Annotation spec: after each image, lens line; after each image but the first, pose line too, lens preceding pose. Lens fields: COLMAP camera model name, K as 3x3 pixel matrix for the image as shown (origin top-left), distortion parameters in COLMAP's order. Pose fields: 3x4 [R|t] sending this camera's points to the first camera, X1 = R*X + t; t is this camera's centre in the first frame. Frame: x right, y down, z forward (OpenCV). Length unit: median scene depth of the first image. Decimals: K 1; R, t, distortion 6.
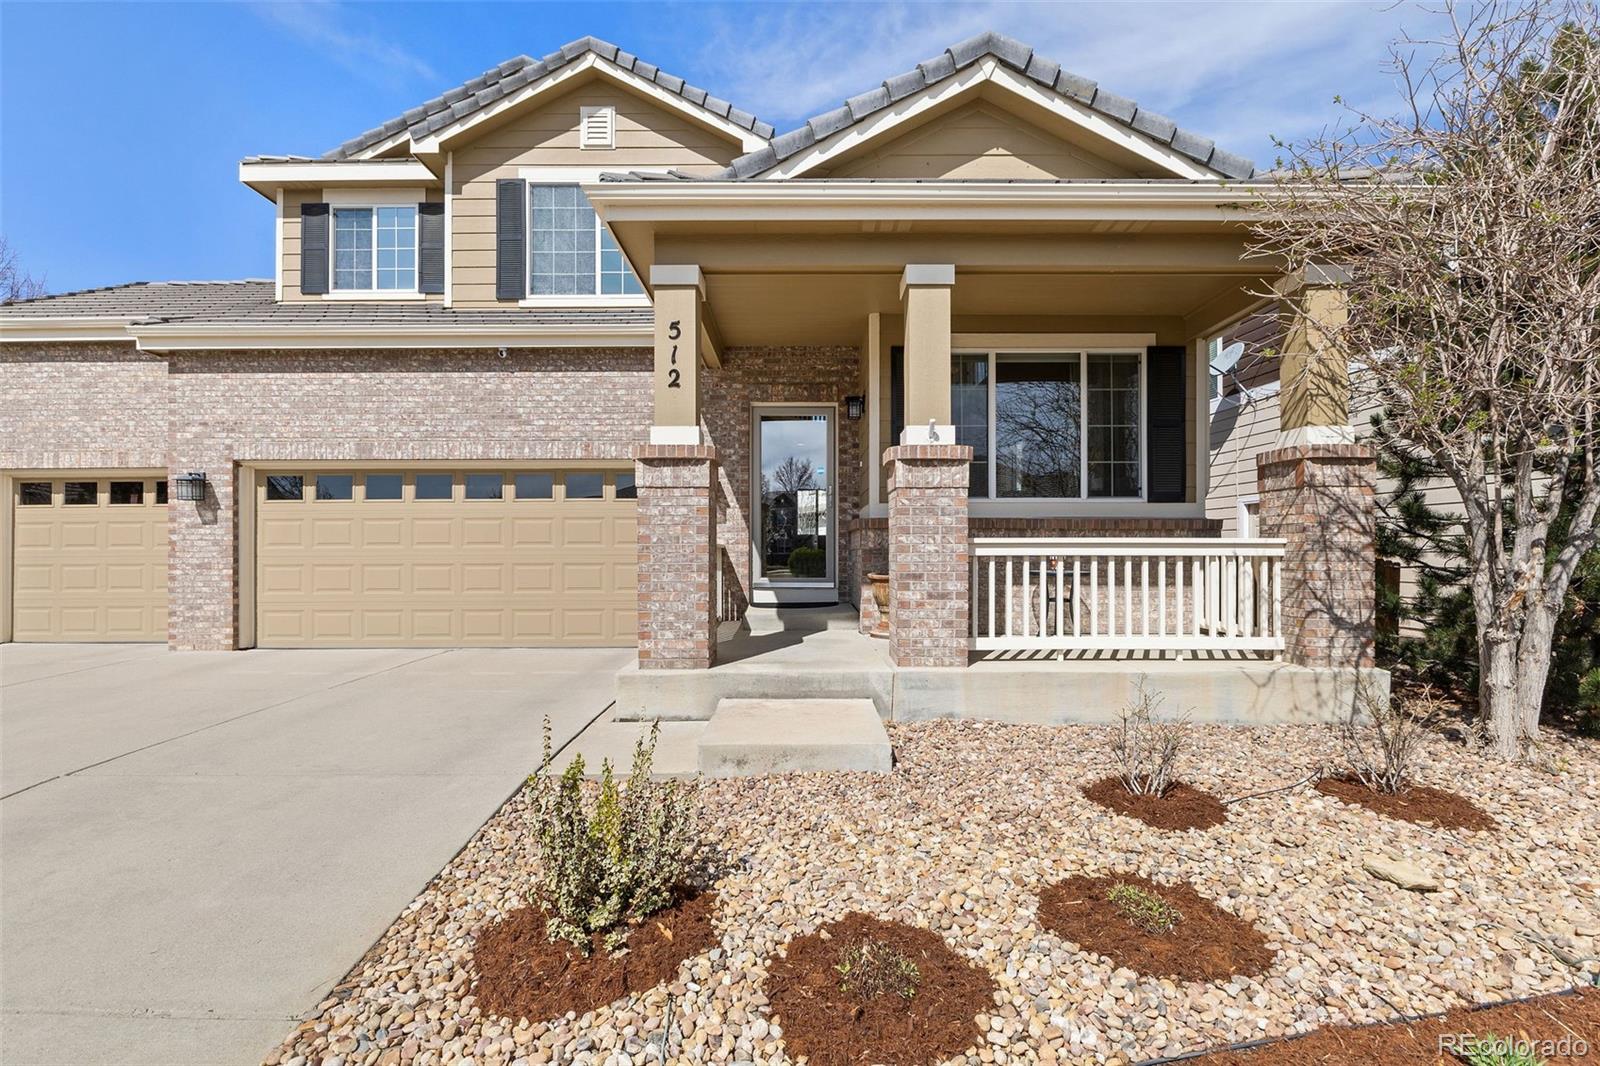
lens RADIAL K [[737.9, 0, 808.8], [0, 737.9, 556.6], [0, 0, 1]] dist [-0.003093, -0.002945]
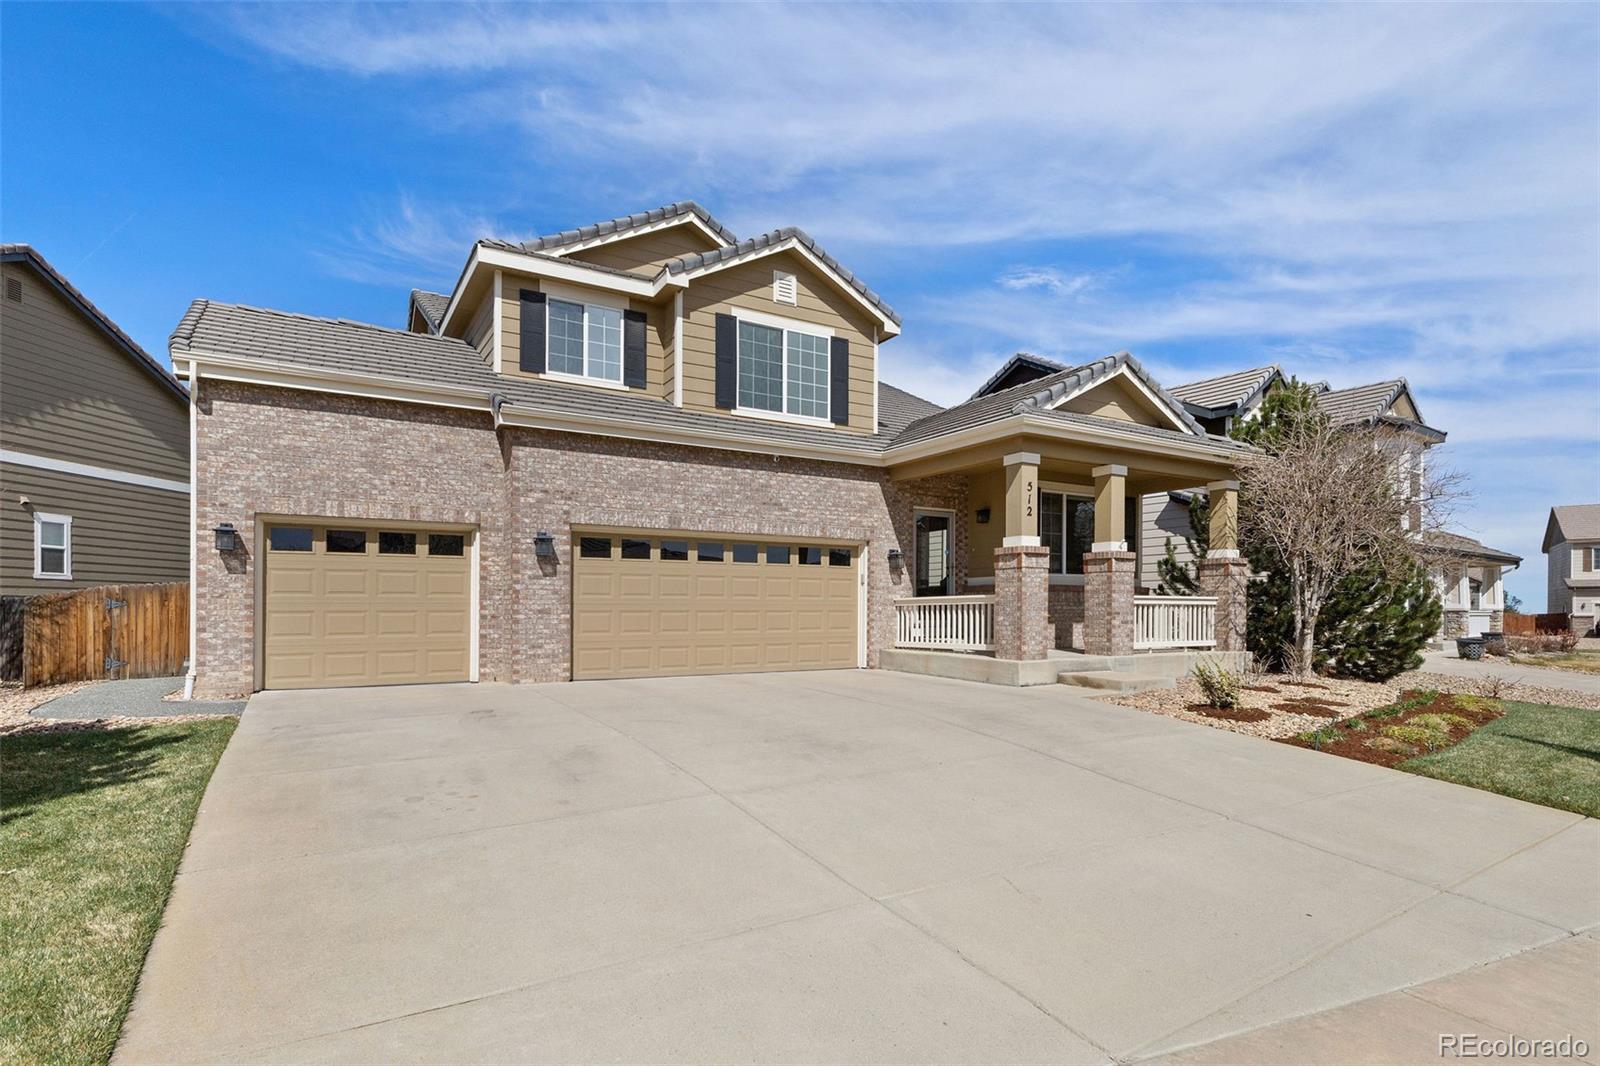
lens RADIAL K [[789.2, 0, 818.4], [0, 789.2, 635.2], [0, 0, 1]] dist [0.001527, -0.001322]
pose [[0.860713, -0.013040, 0.508923, -1.093394], [0.001696, 0.999740, 0.022748, 0.022875], [-0.509087, -0.018716, 0.860511, -0.322813]]
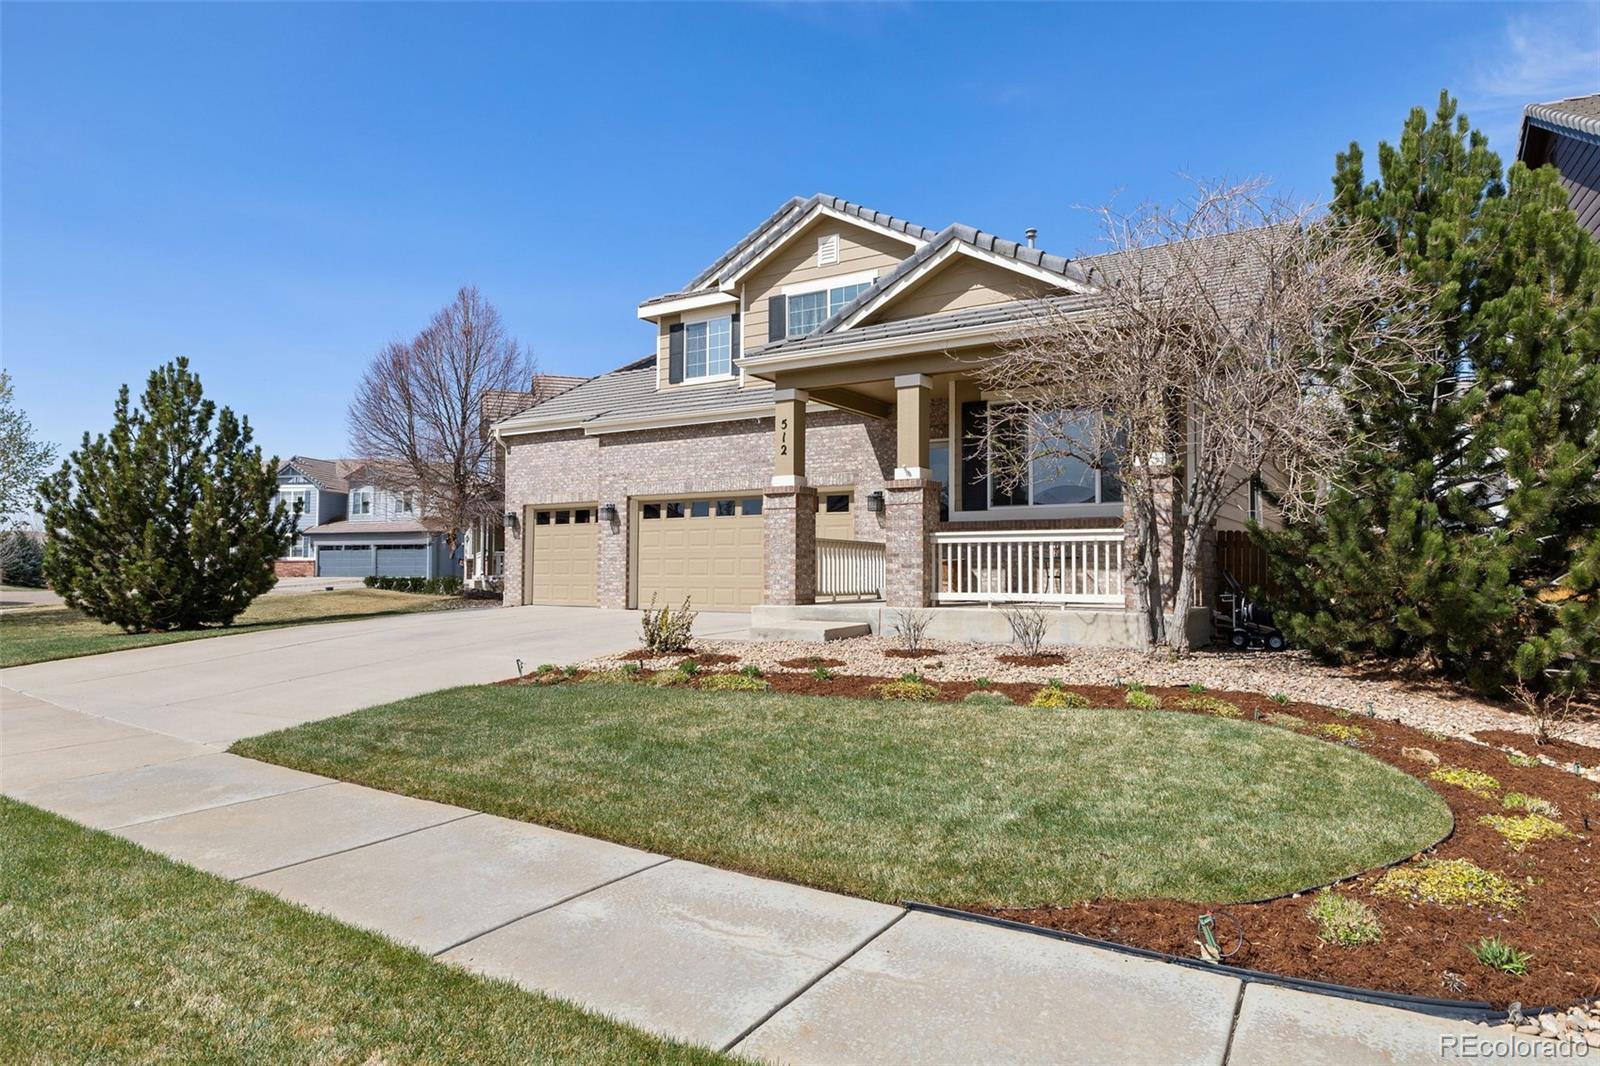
lens RADIAL K [[980.2, 0, 788.8], [0, 980.2, 539.3], [0, 0, 1]] dist [0.023904, -0.002769]
pose [[0.839494, -0.014186, -0.543184, 0.744873], [-0.007237, 0.999279, -0.037281, 0.048605], [0.543321, 0.035228, 0.838786, -0.676812]]
